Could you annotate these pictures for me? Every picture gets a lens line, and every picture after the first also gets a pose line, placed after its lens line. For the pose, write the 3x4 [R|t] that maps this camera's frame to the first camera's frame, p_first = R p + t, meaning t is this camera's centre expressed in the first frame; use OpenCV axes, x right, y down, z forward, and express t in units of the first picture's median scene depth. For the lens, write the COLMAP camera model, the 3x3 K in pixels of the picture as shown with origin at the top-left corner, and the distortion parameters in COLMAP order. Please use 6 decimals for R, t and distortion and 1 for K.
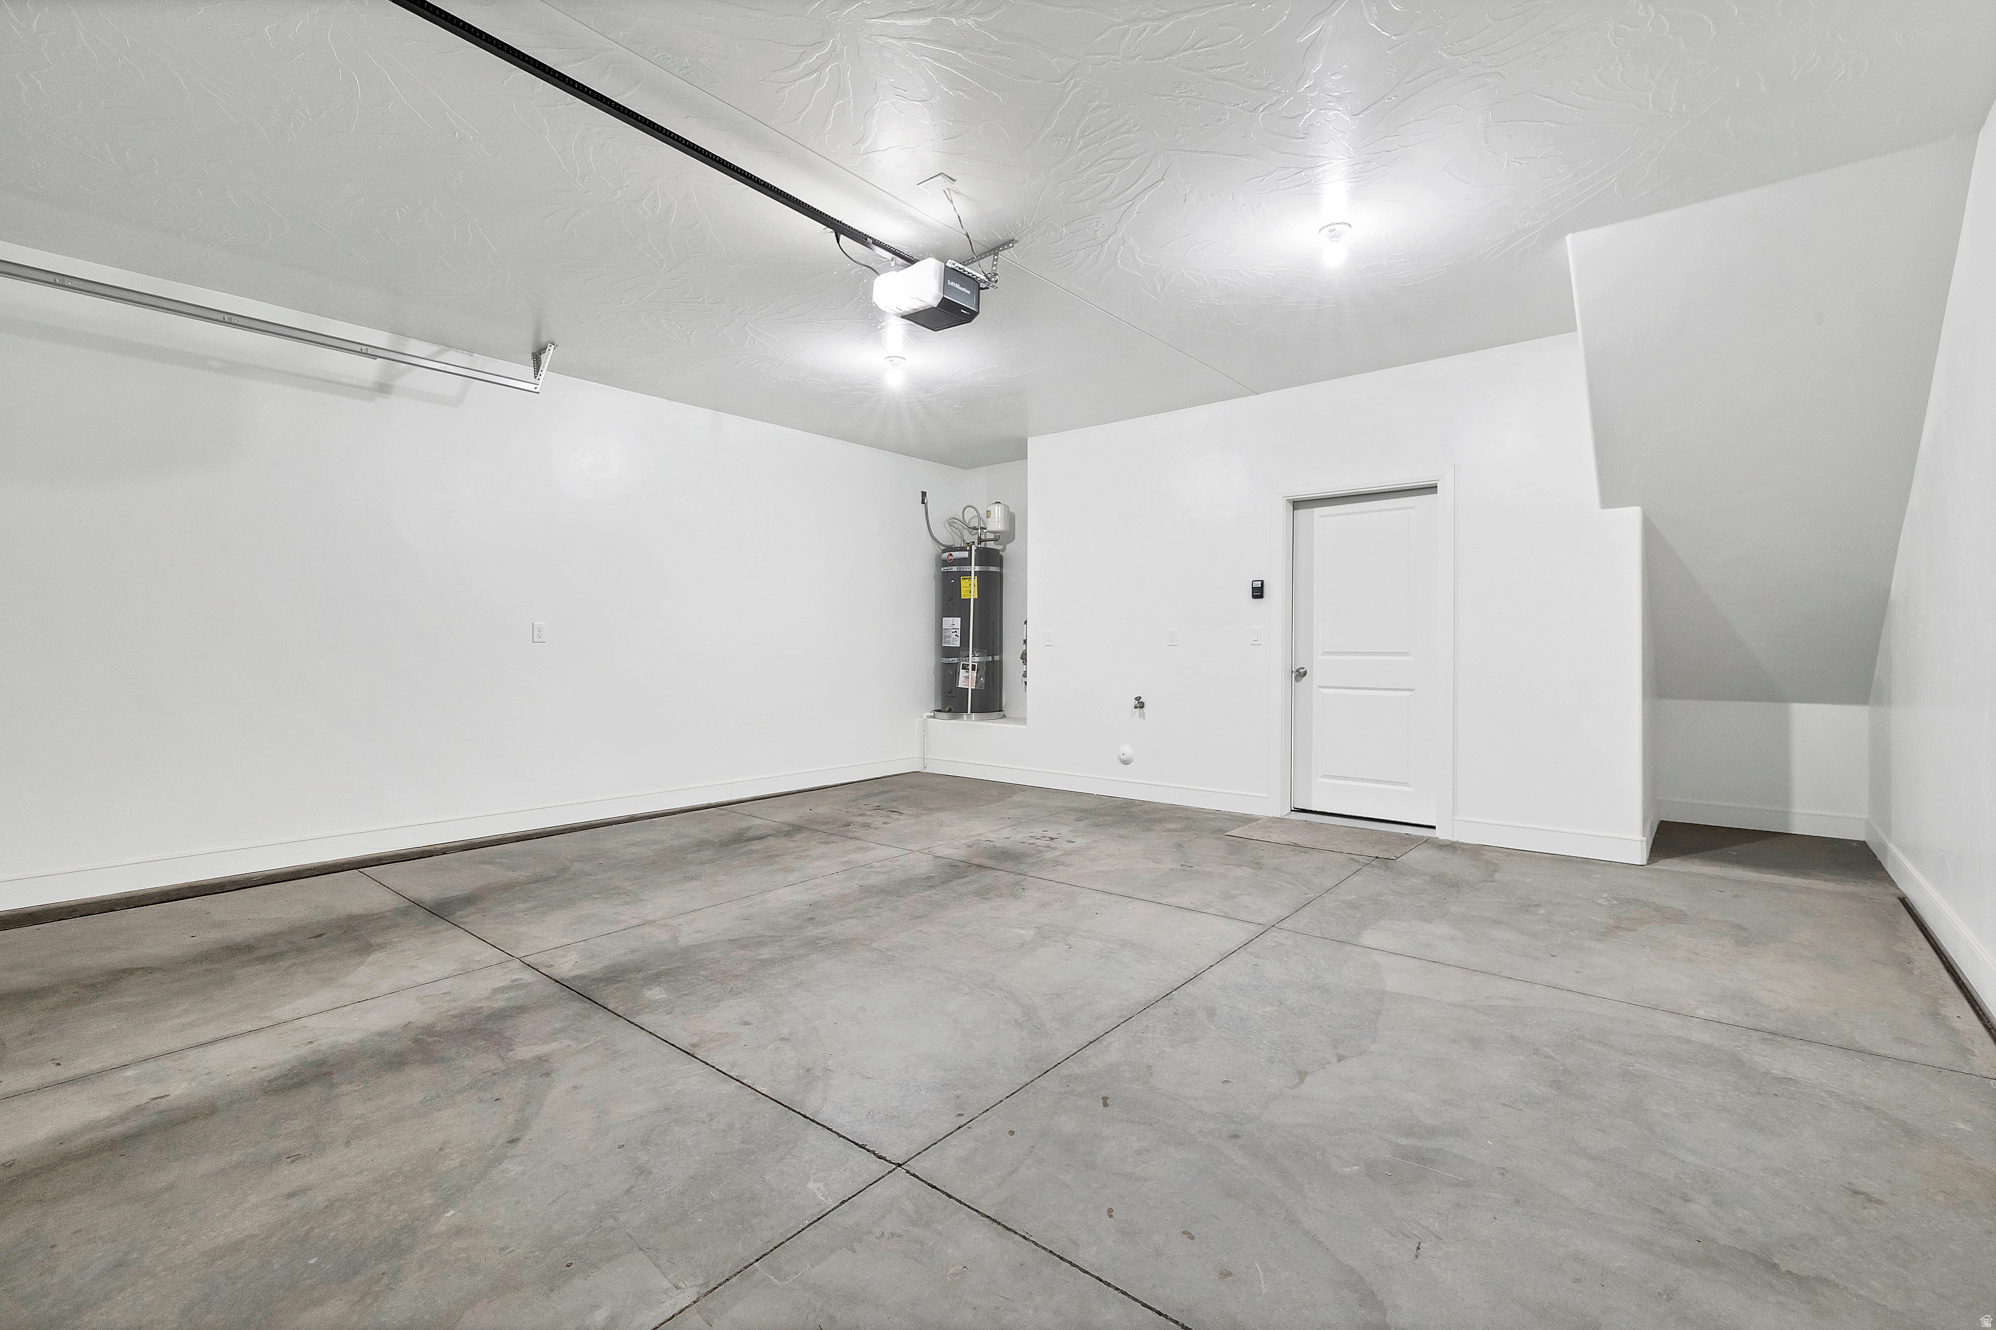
lens RADIAL K [[863.0, 0, 1005.3], [0, 863.0, 638.6], [0, 0, 1]] dist [0.000548, -0.000177]
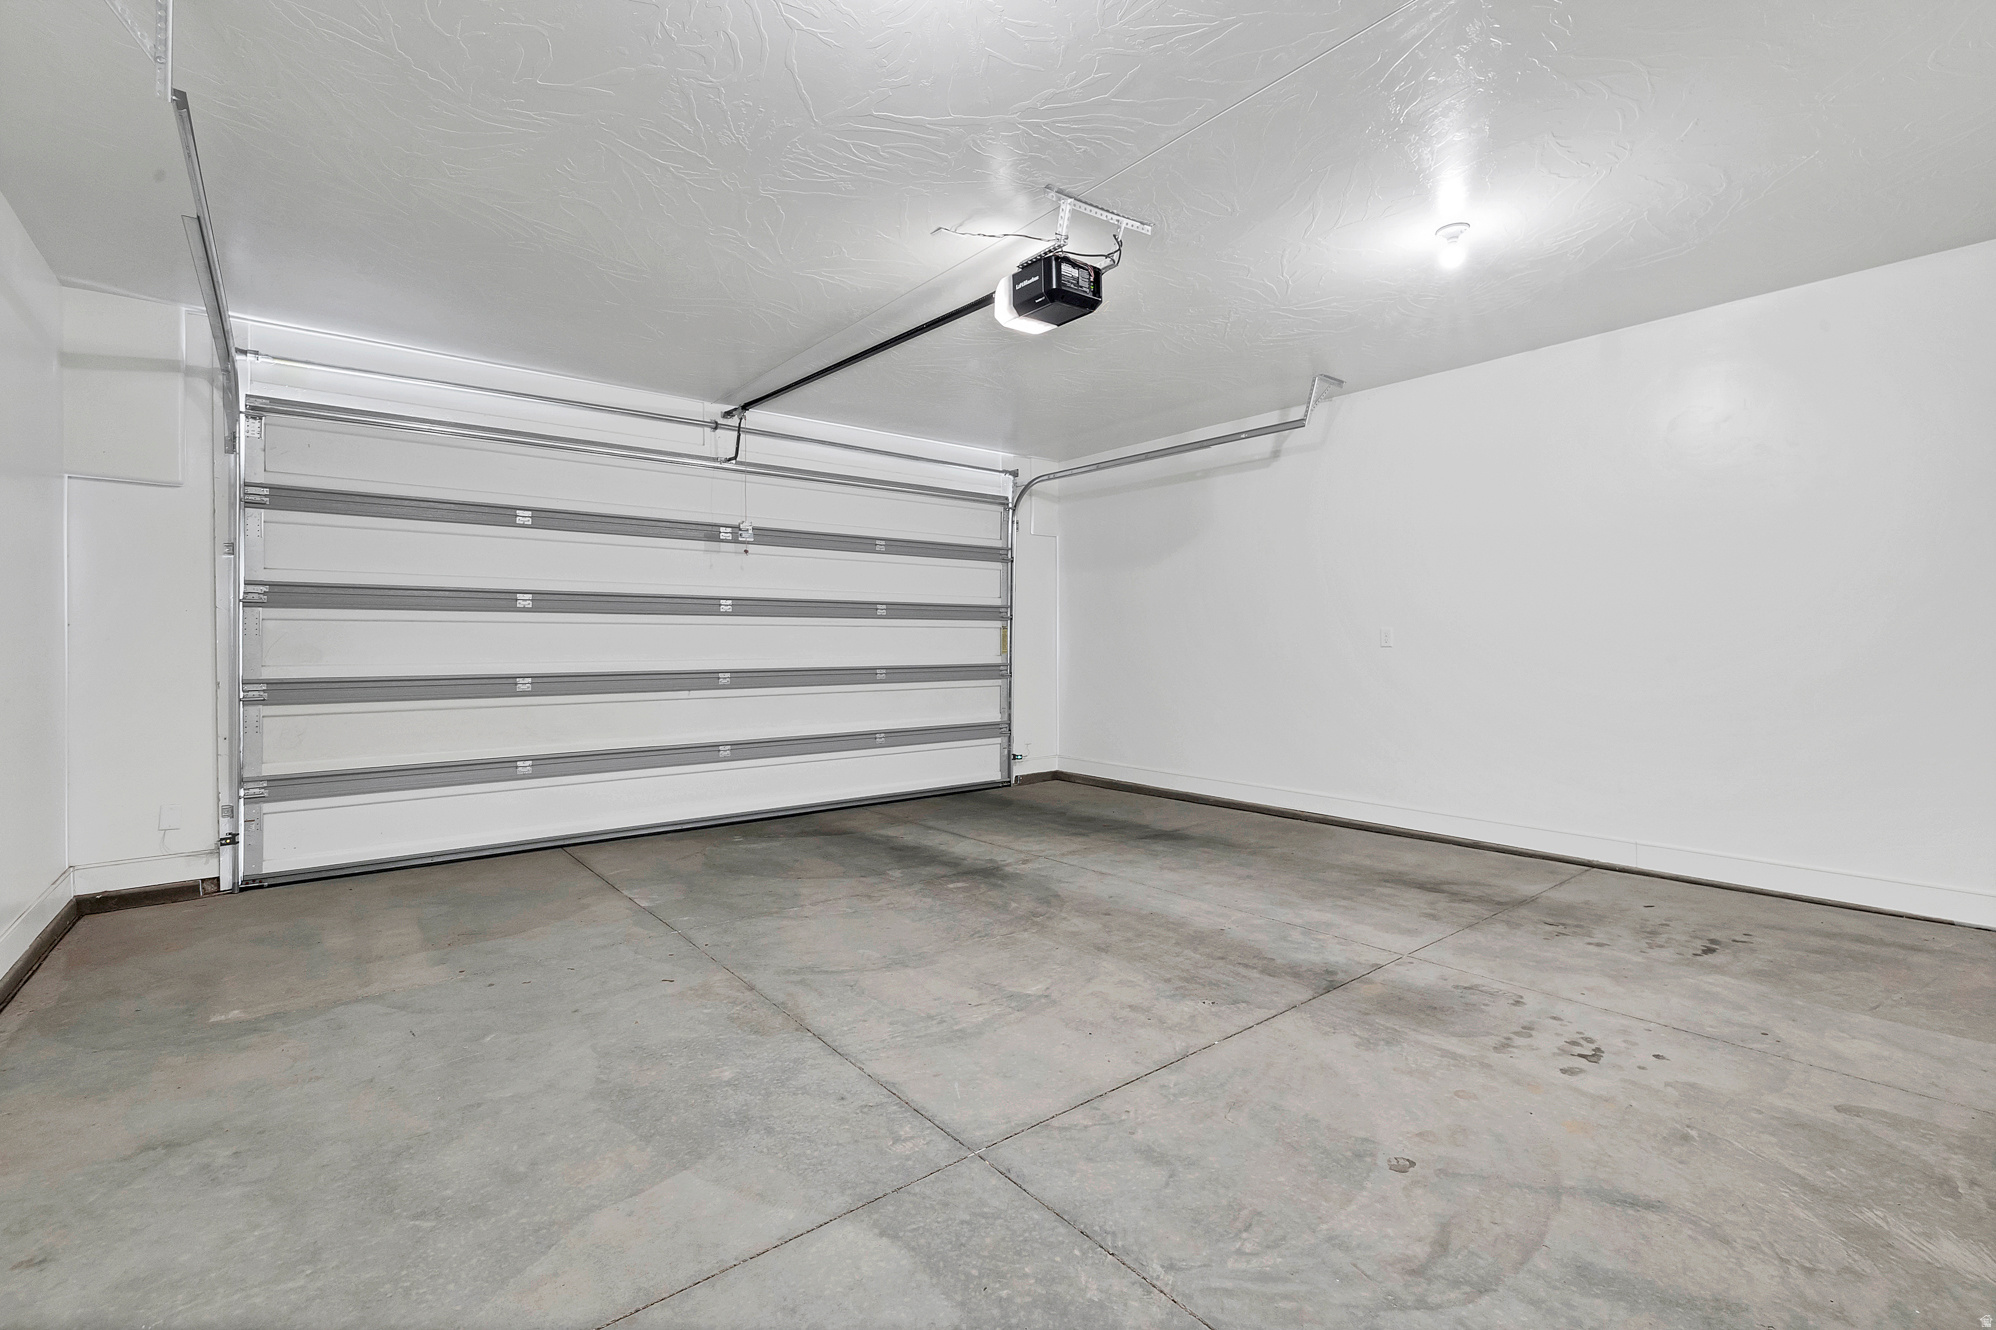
lens RADIAL K [[863.0, 0, 1005.3], [0, 863.0, 638.6], [0, 0, 1]] dist [0.000548, -0.000177]
pose [[-0.193856, -0.003352, -0.981024, 0.905503], [0.012392, 0.999906, -0.005866, -0.008418], [0.980952, -0.013294, -0.193796, 1.177231]]
